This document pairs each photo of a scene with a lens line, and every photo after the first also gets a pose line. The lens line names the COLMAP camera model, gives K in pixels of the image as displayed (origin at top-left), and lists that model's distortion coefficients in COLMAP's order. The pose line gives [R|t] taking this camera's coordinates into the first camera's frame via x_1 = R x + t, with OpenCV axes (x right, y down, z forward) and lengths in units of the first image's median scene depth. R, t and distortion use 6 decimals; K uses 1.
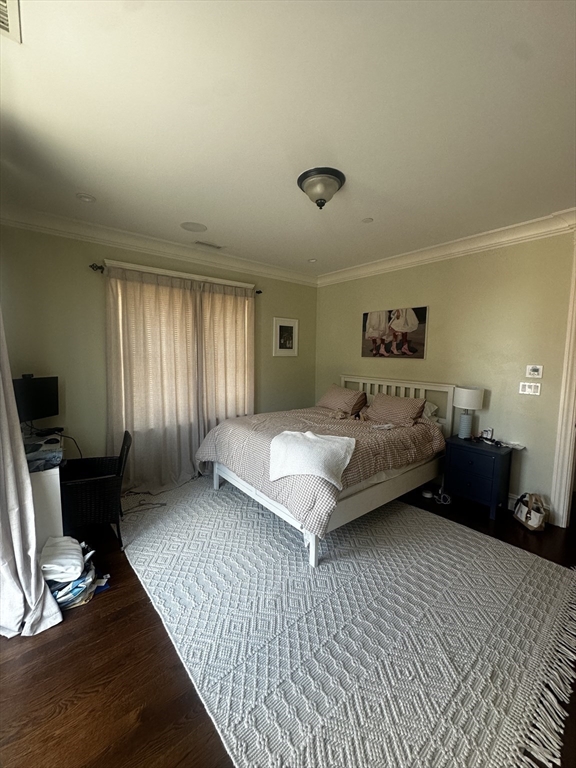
lens RADIAL K [[305.2, 0, 288.9], [0, 305.2, 384.6], [0, 0, 1]] dist [-0.002322, 0.000912]
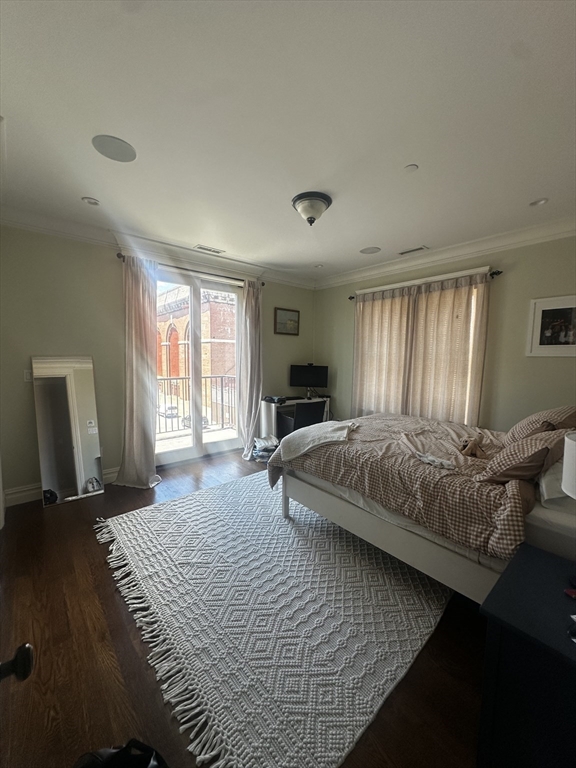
lens RADIAL K [[305.2, 0, 288.6], [0, 305.2, 384.8], [0, 0, 1]] dist [-0.002322, 0.000912]
pose [[0.026657, 0.086946, -0.995856, 1.112168], [-0.111983, 0.990200, 0.083454, -0.045763], [0.993352, 0.109295, 0.036132, 0.783372]]
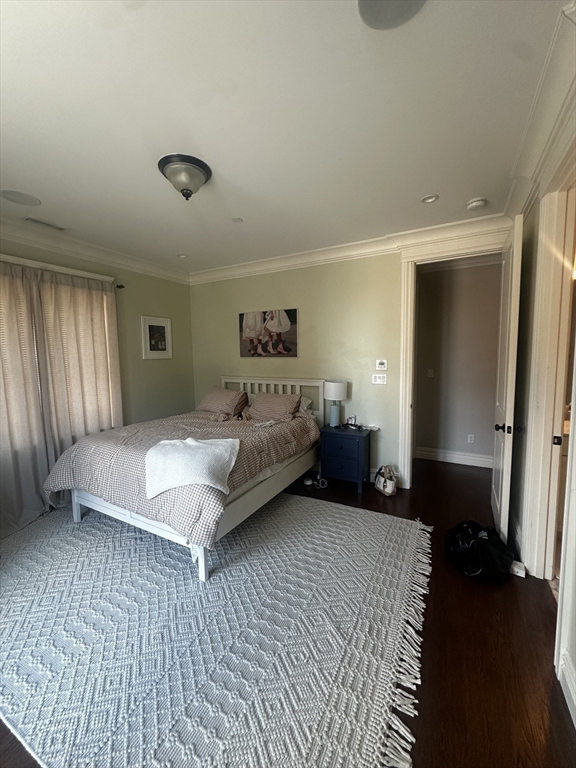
lens RADIAL K [[305.2, 0, 289.5], [0, 305.2, 383.7], [0, 0, 1]] dist [-0.002322, 0.000912]
pose [[0.924075, -0.060504, 0.377391, 0.005745], [0.063182, 0.997988, 0.005292, 0.002090], [-0.376952, 0.018954, 0.926039, 0.017516]]
